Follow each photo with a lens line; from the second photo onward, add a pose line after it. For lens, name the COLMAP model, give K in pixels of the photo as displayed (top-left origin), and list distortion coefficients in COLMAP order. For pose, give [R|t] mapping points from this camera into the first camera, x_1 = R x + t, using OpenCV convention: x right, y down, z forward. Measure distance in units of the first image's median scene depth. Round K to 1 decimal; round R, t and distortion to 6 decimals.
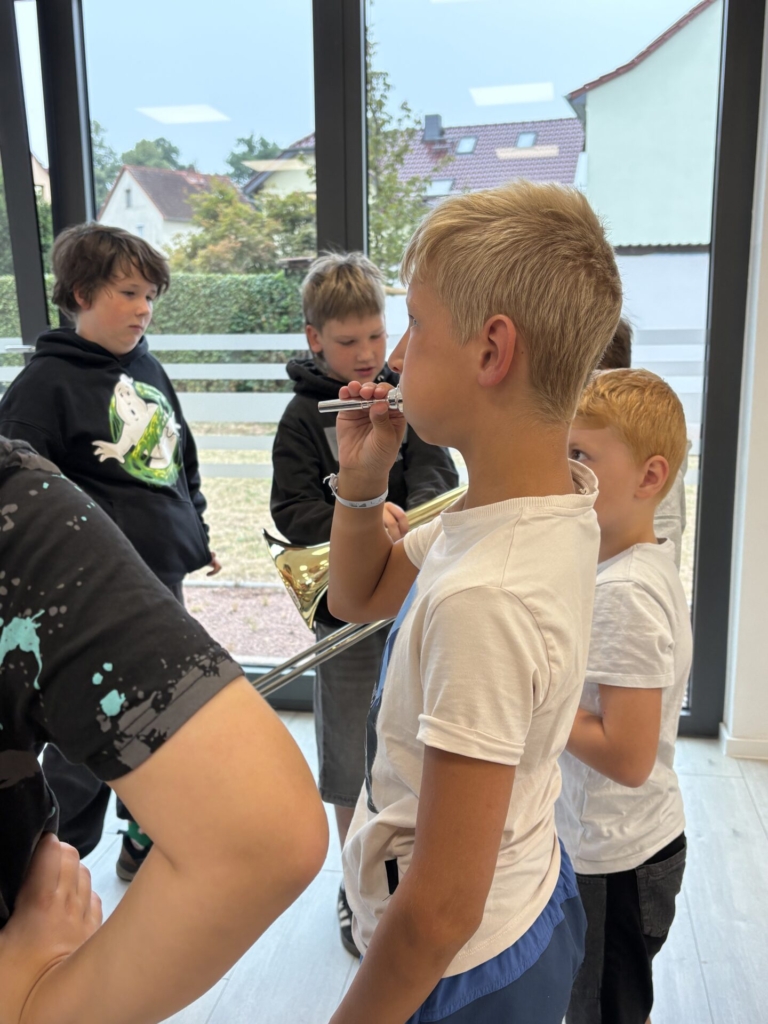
lens RADIAL K [[989.3, 0, 383.8], [0, 989.3, 512.8], [0, 0, 1]] dist [0.003198, 0.000000]
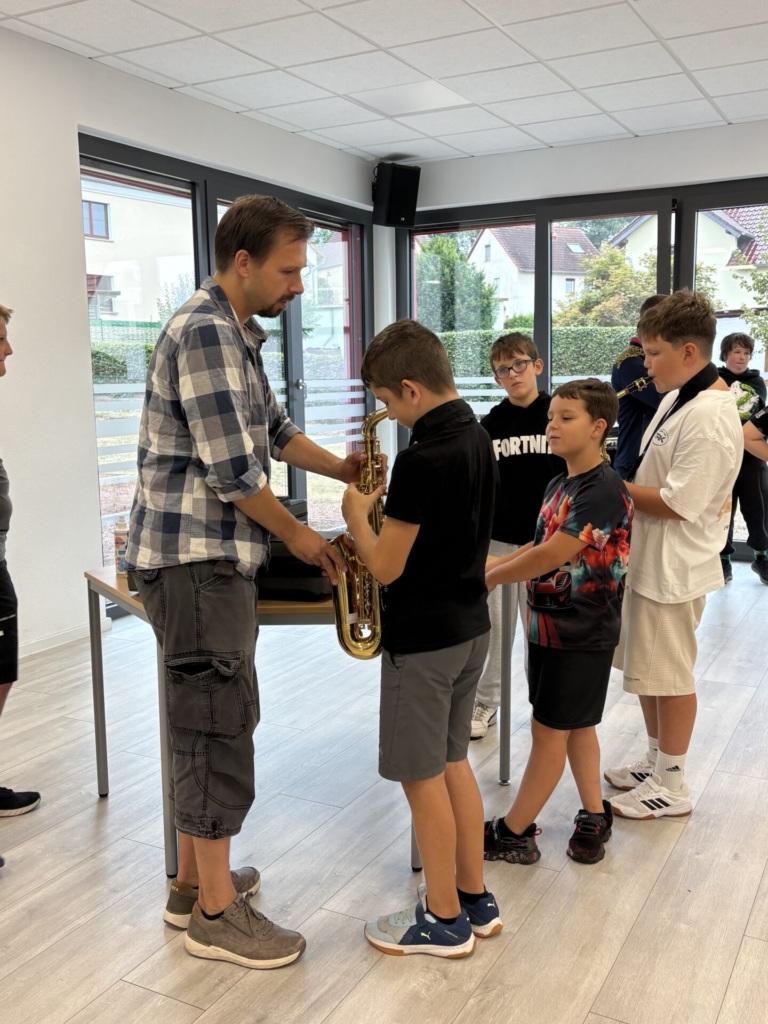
lens RADIAL K [[989.3, 0, 384.3], [0, 989.3, 513.0], [0, 0, 1]] dist [0.003198, 0.000000]
pose [[0.945404, 0.037860, -0.323693, -0.028690], [-0.051931, 0.998039, -0.034941, 0.038539], [0.321735, 0.049843, 0.945517, -0.195081]]
